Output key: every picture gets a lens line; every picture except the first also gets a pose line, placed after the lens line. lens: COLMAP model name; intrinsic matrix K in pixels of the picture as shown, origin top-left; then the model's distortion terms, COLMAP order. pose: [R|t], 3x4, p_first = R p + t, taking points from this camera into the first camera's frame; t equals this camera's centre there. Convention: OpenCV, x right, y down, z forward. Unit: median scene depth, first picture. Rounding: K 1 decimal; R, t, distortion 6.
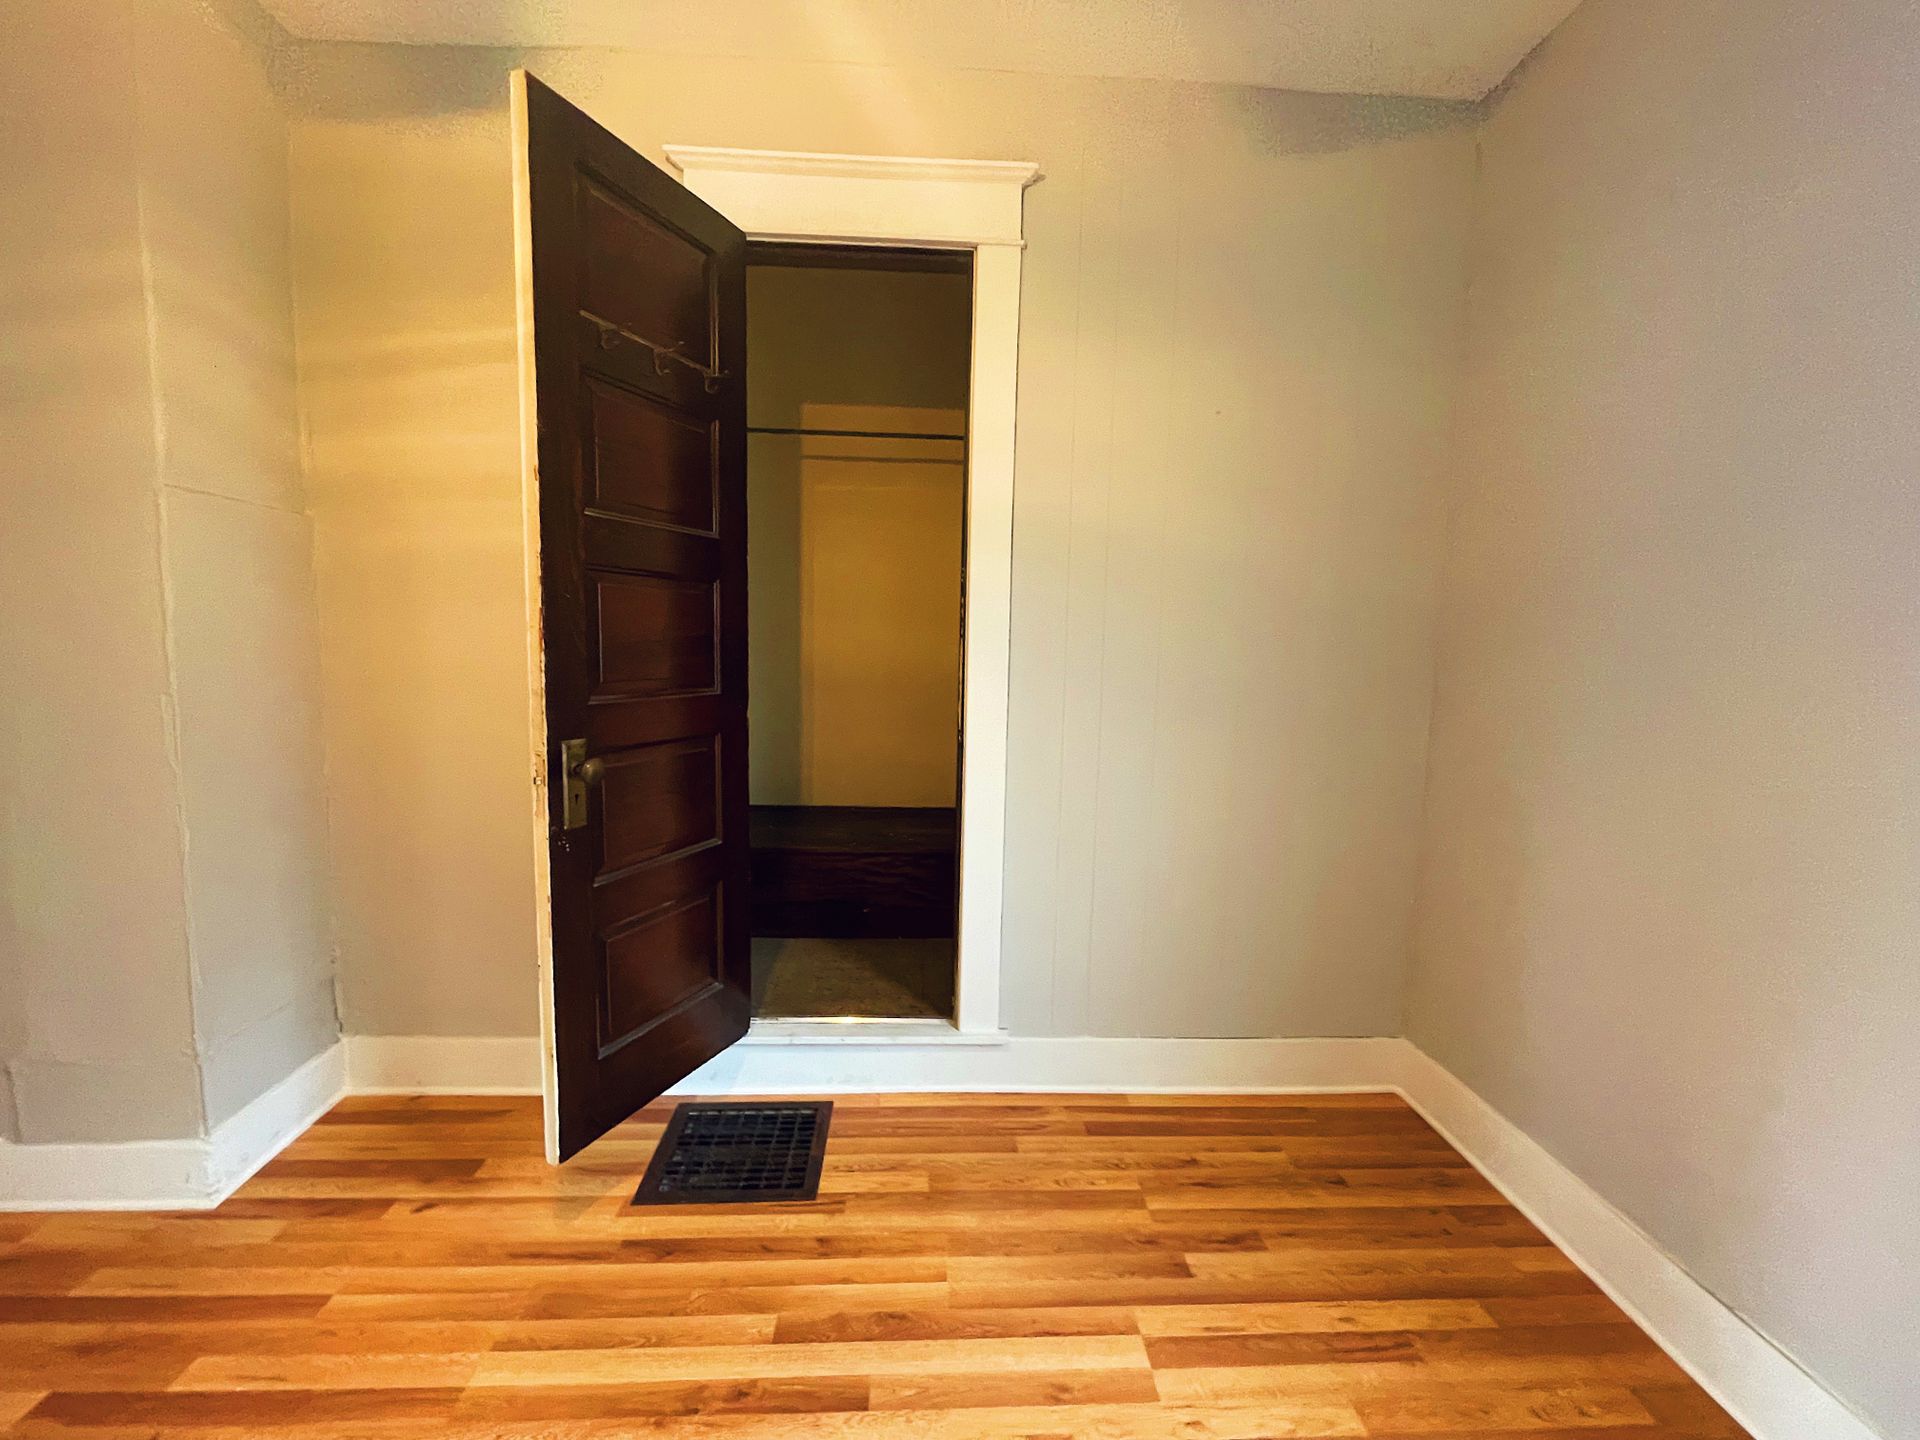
lens RADIAL K [[777.5, 0, 964.8], [0, 777.5, 712.3], [0, 0, 1]] dist [-0.003054, -0.000265]
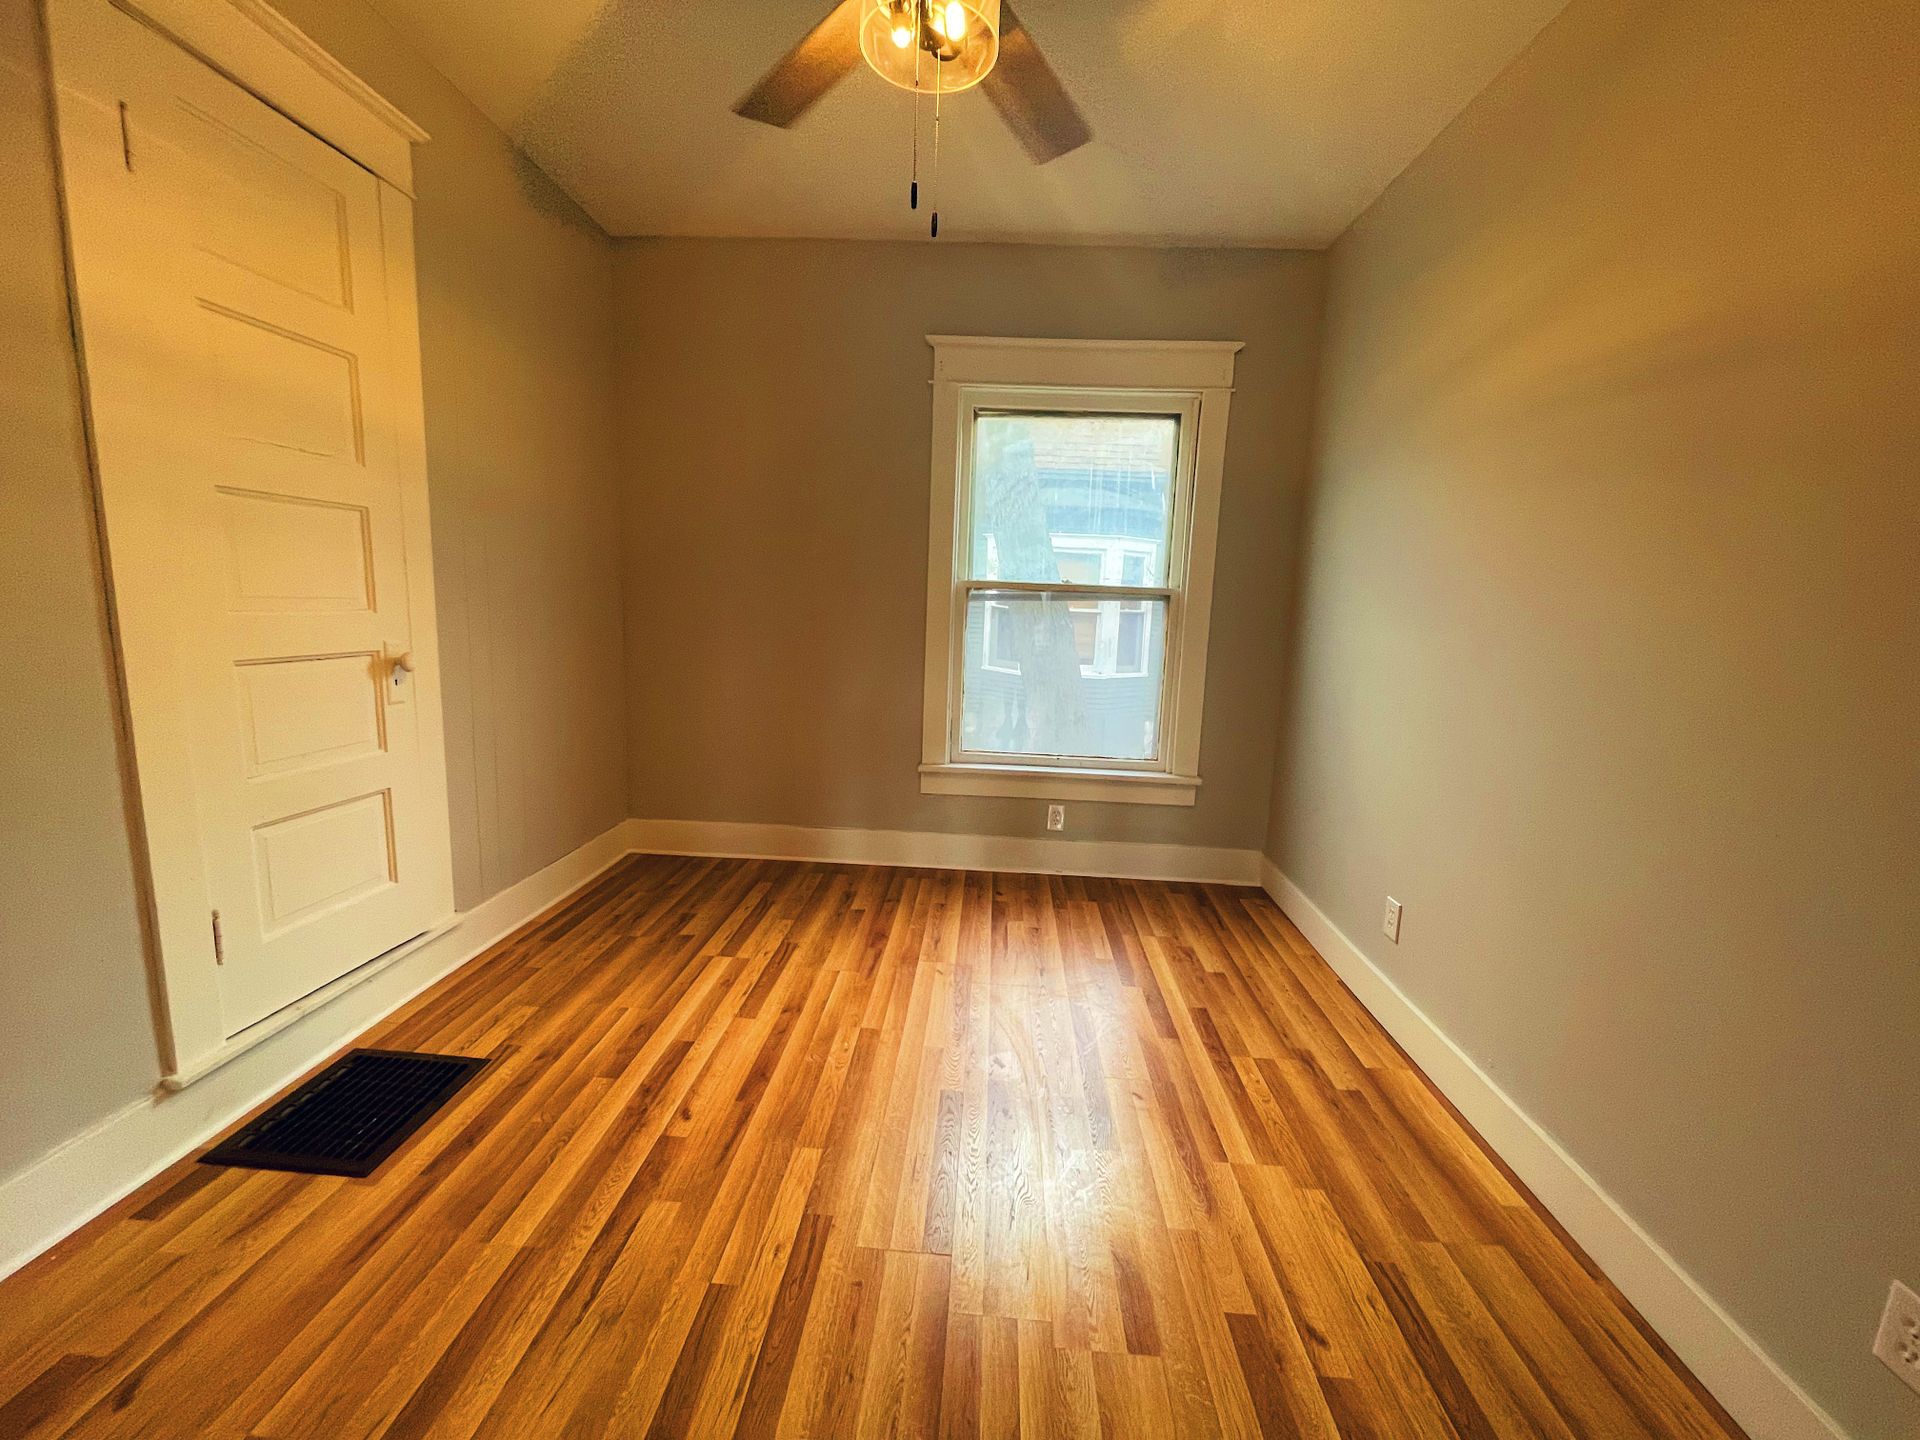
lens RADIAL K [[777.5, 0, 964.8], [0, 777.5, 712.3], [0, 0, 1]] dist [-0.003054, -0.000265]
pose [[0.090510, -0.164326, 0.982245, -1.173159], [0.063936, 0.985217, 0.158932, -0.013421], [-0.993841, 0.048416, 0.099678, 0.168120]]
